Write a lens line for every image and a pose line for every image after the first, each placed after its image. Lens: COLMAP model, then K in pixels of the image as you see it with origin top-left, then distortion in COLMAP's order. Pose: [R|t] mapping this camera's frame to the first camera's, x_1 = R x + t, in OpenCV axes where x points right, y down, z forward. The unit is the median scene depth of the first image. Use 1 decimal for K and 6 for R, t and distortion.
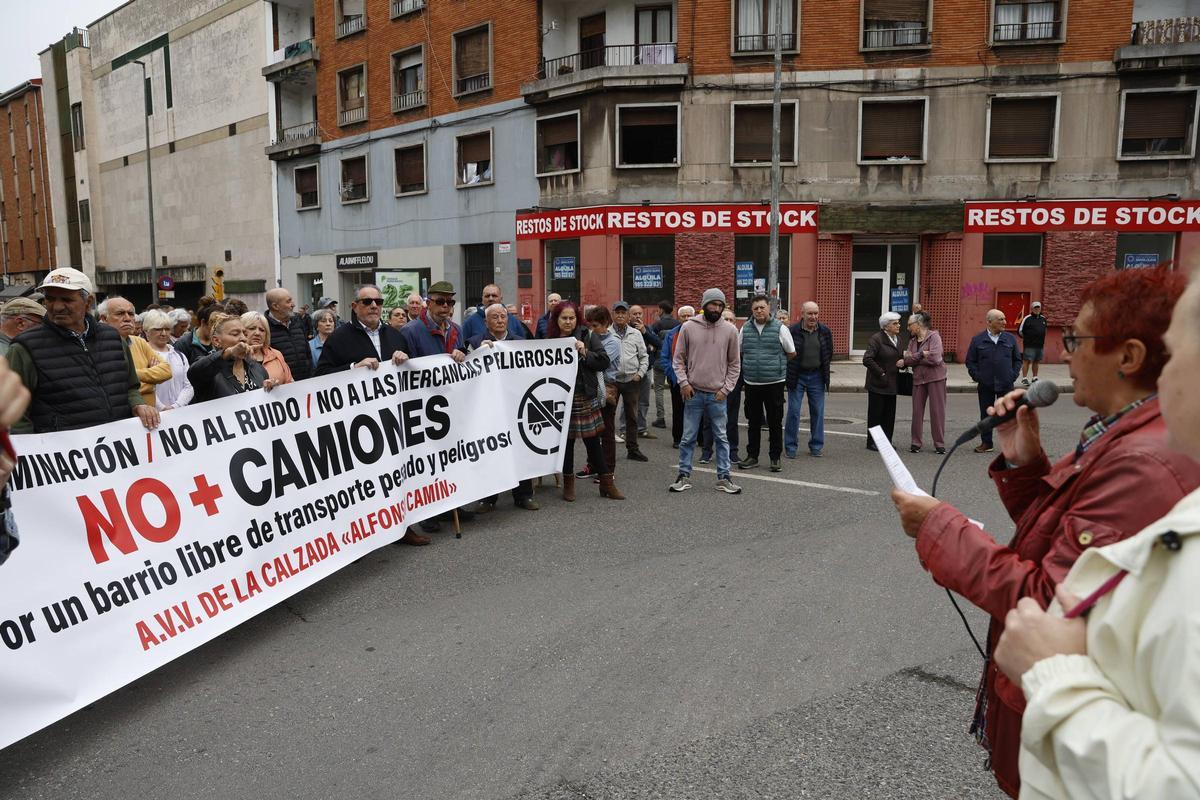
lens RADIAL K [[827.9, 0, 595.9], [0, 827.9, 406.6], [0, 0, 1]] dist [-0.105335, 0.091436]
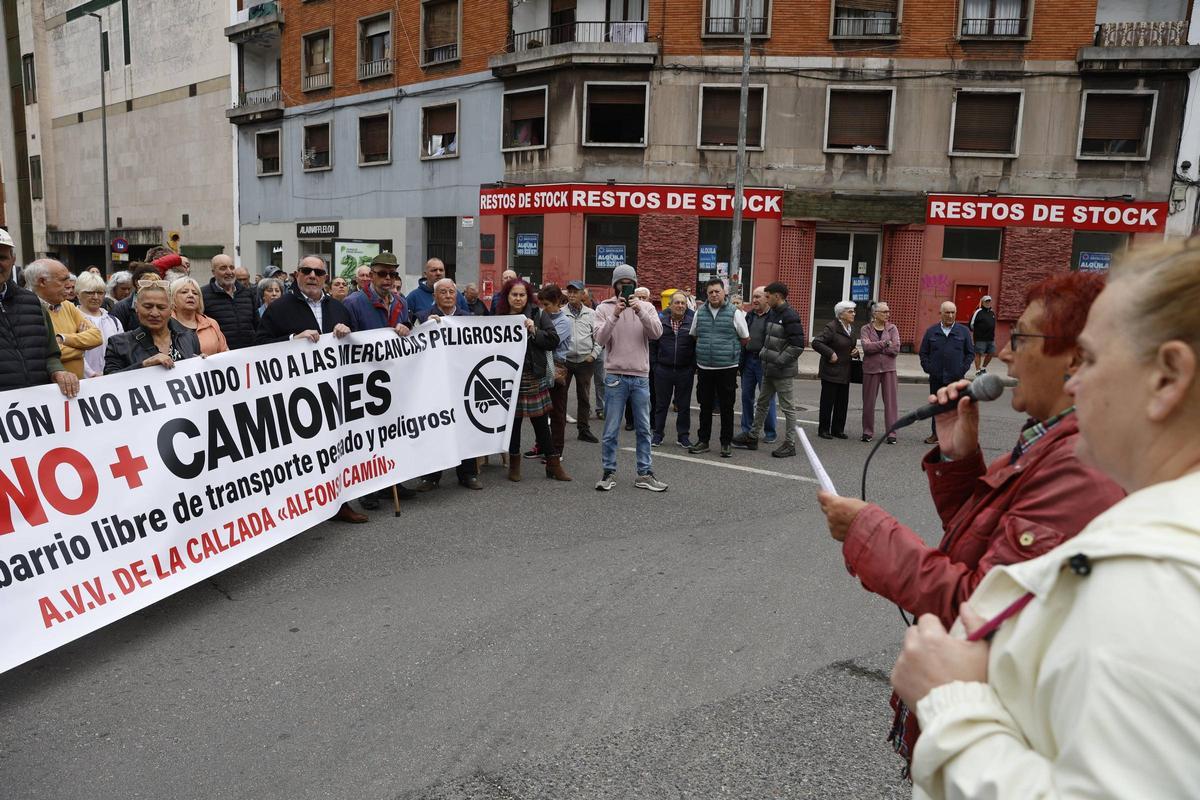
lens RADIAL K [[827.7, 0, 592.1], [0, 827.7, 399.4], [0, 0, 1]] dist [-0.105845, 0.091445]
pose [[0.998708, 0.030425, 0.040708, 0.005408], [-0.031103, 0.999386, 0.016125, -0.000582], [-0.040193, -0.017370, 0.999041, 0.004365]]
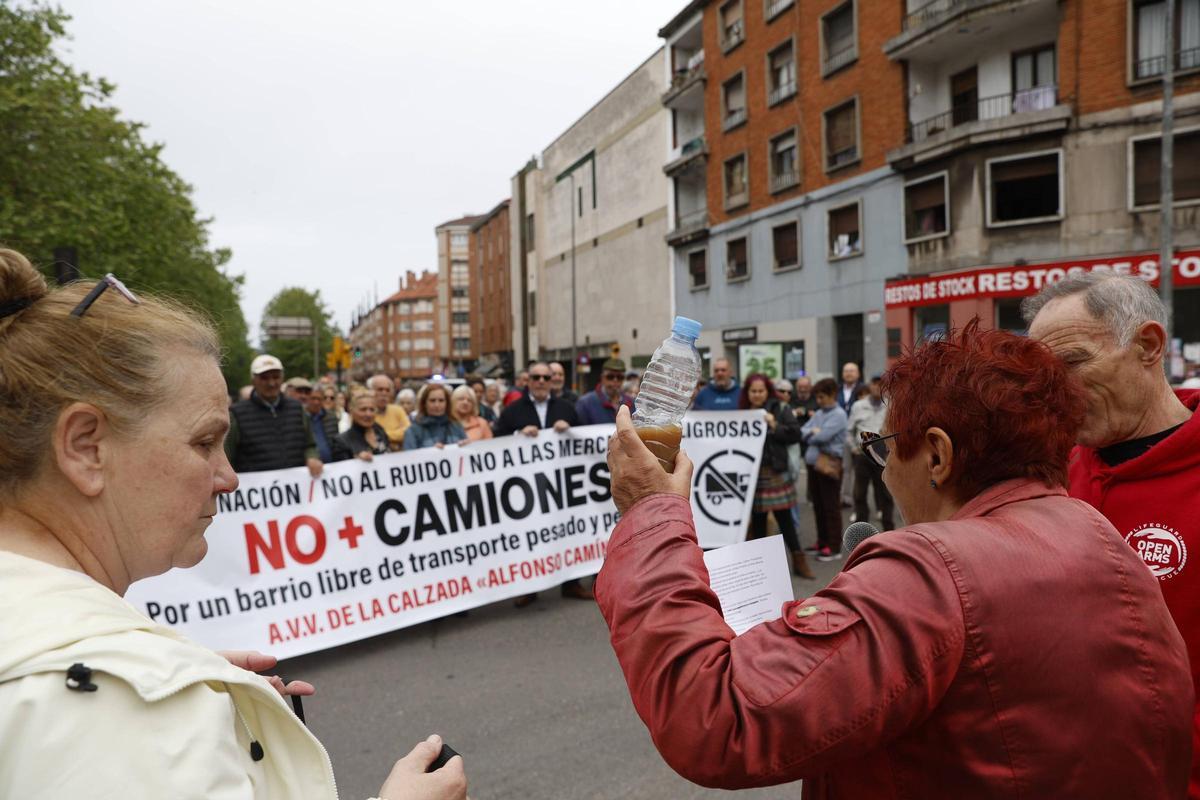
lens RADIAL K [[818.0, 0, 596.2], [0, 818.0, 403.9], [0, 0, 1]] dist [-0.108873, 0.087036]
pose [[0.870362, -0.000168, -0.492412, 0.086304], [-0.043543, 0.996056, -0.077305, -0.001686], [0.490483, 0.088725, 0.866922, 0.015520]]
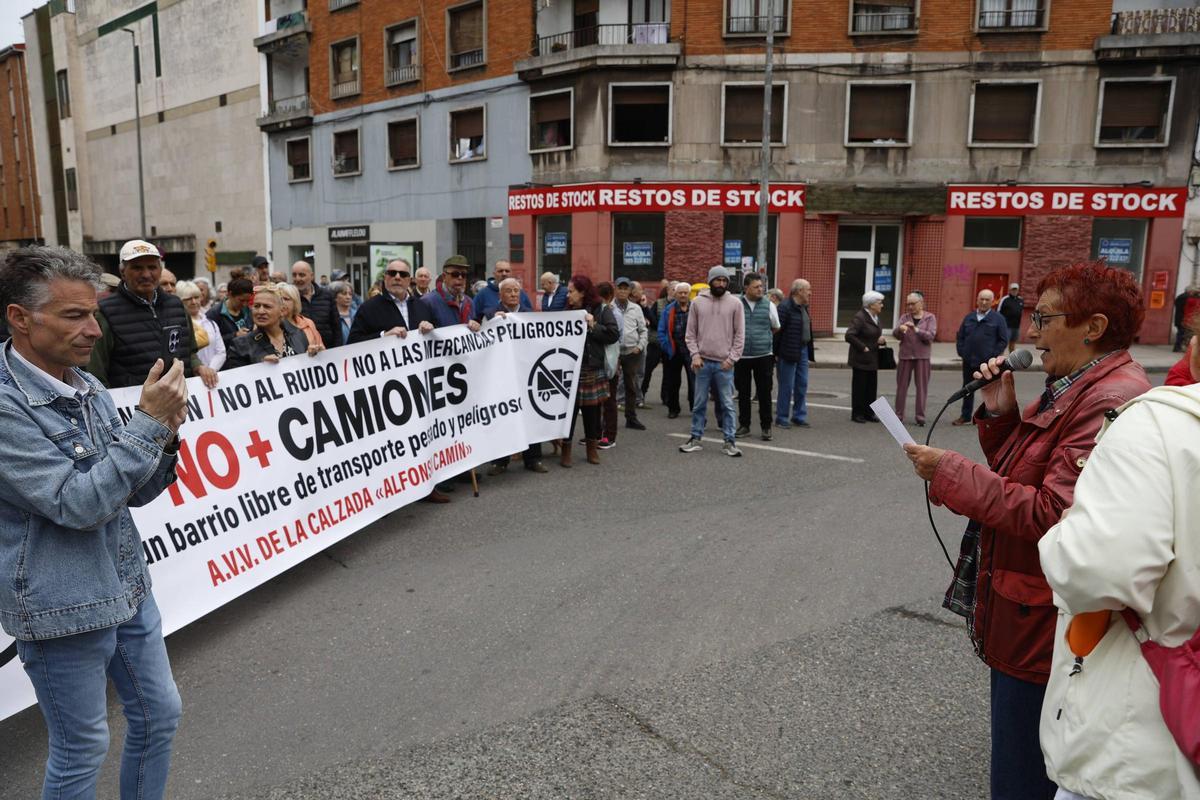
lens RADIAL K [[823.6, 0, 596.8], [0, 823.6, 403.1], [0, 0, 1]] dist [-0.108251, 0.092724]
pose [[0.999705, 0.009990, 0.022125, -0.009088], [-0.010557, 0.999615, 0.025649, 0.002435], [-0.021860, -0.025875, 0.999426, -0.017974]]
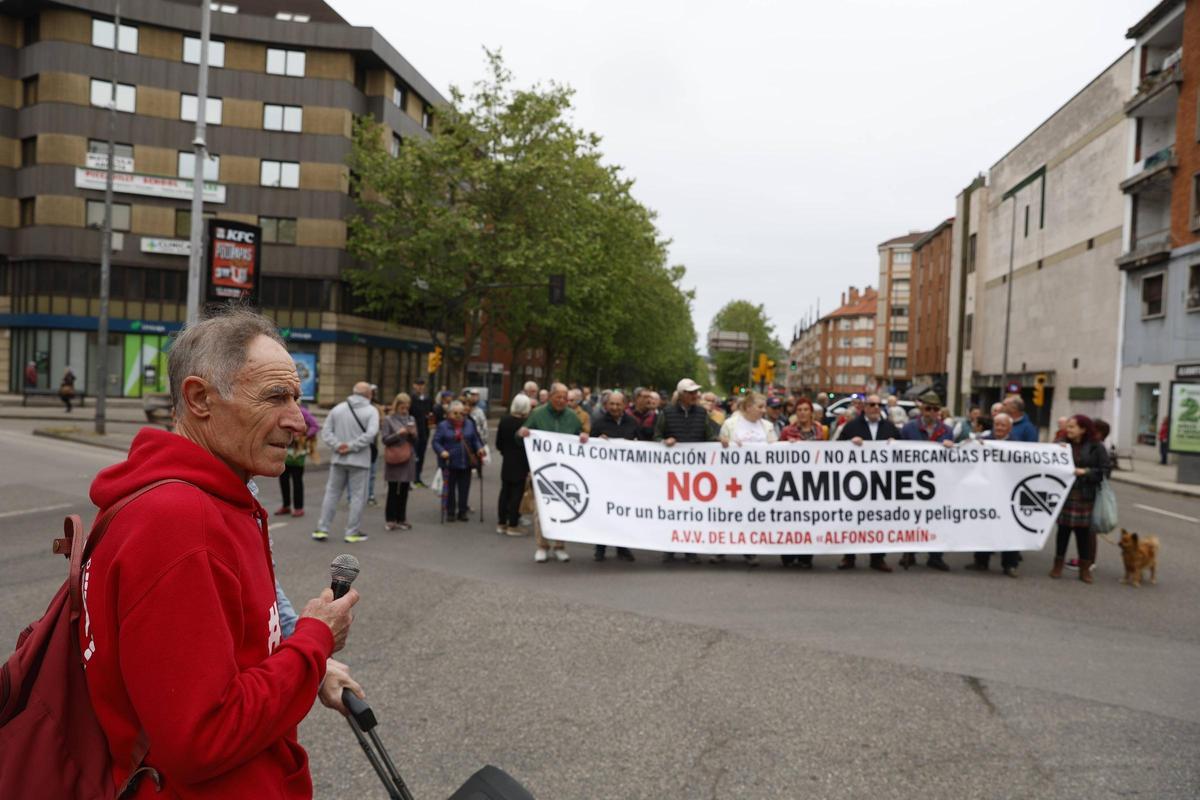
lens RADIAL K [[830.3, 0, 597.2], [0, 830.3, 403.1], [0, 0, 1]] dist [-0.097651, 0.089105]
pose [[0.504998, 0.042507, -0.862073, 0.220315], [-0.155205, 0.986978, -0.042253, 0.005983], [0.849051, 0.155135, 0.505020, -0.062283]]
